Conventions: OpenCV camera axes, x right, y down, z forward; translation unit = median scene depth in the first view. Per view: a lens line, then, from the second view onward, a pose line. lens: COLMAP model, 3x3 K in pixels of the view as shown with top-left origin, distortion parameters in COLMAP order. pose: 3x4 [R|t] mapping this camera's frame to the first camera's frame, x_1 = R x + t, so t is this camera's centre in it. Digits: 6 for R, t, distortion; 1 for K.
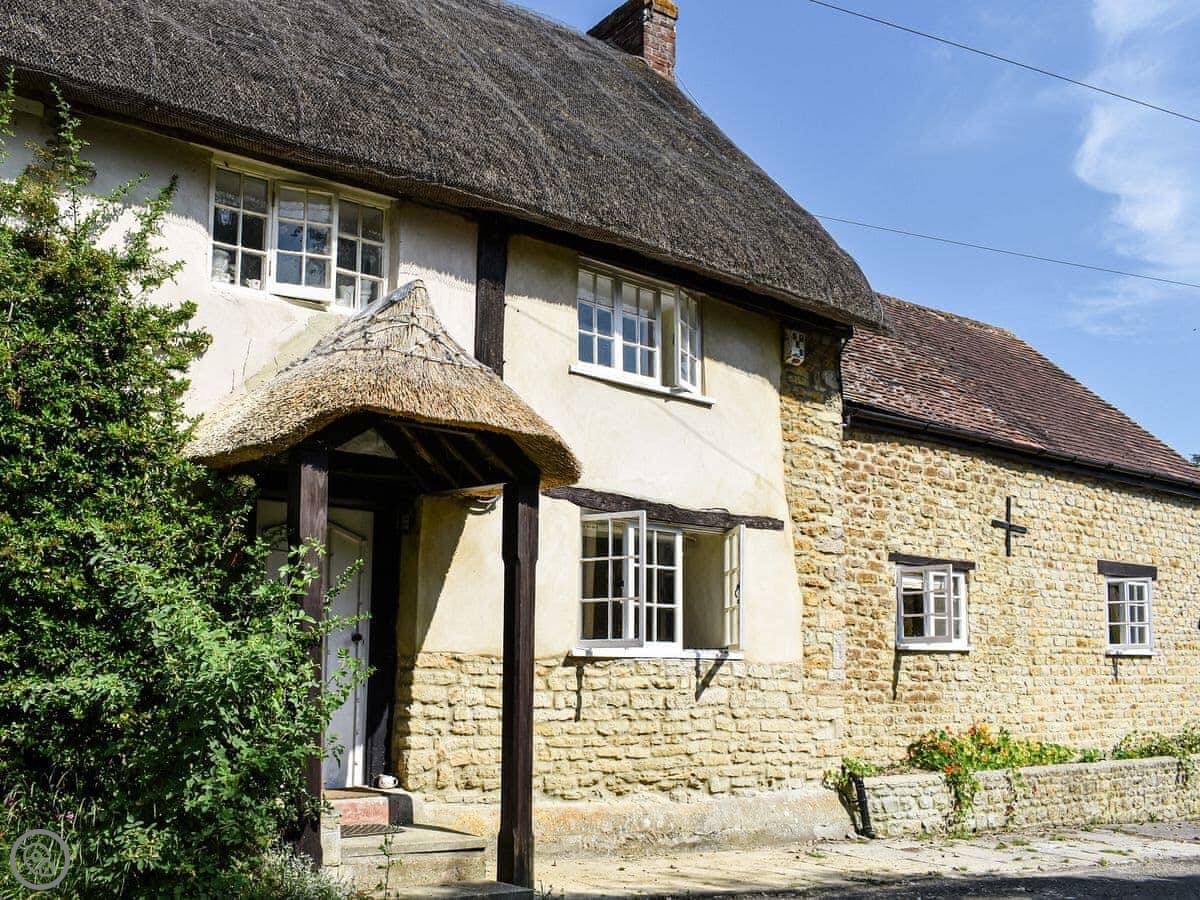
lens RADIAL K [[1101.3, 0, 600.0], [0, 1101.3, 450.0], [0, 0, 1]] dist [-0.118632, 0.065007]
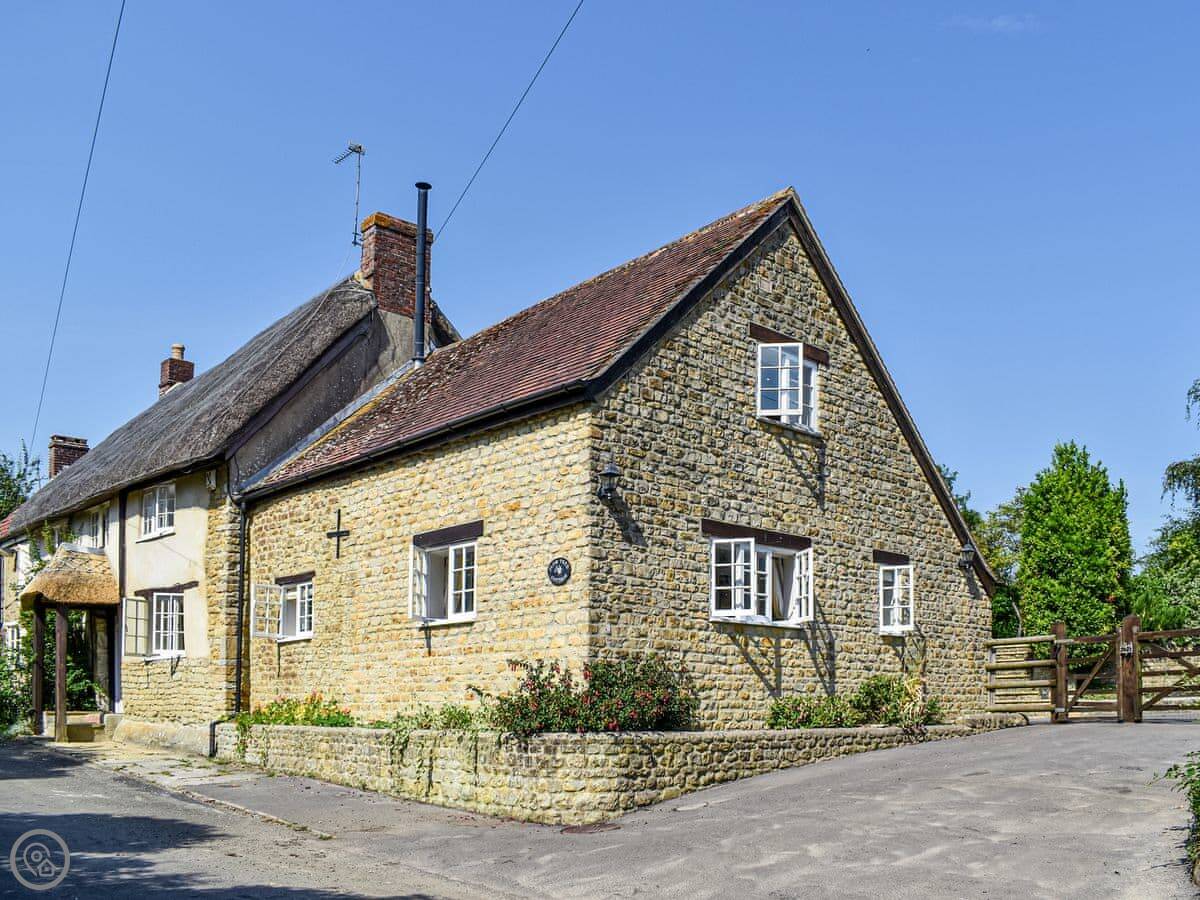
lens RADIAL K [[1101.3, 0, 600.0], [0, 1101.3, 450.0], [0, 0, 1]] dist [-0.118632, 0.065007]
pose [[0.125755, -0.256000, -0.958462, 1.590124], [0.199998, 0.952838, -0.228257, 0.314985], [0.971693, -0.162986, 0.171024, 1.070228]]
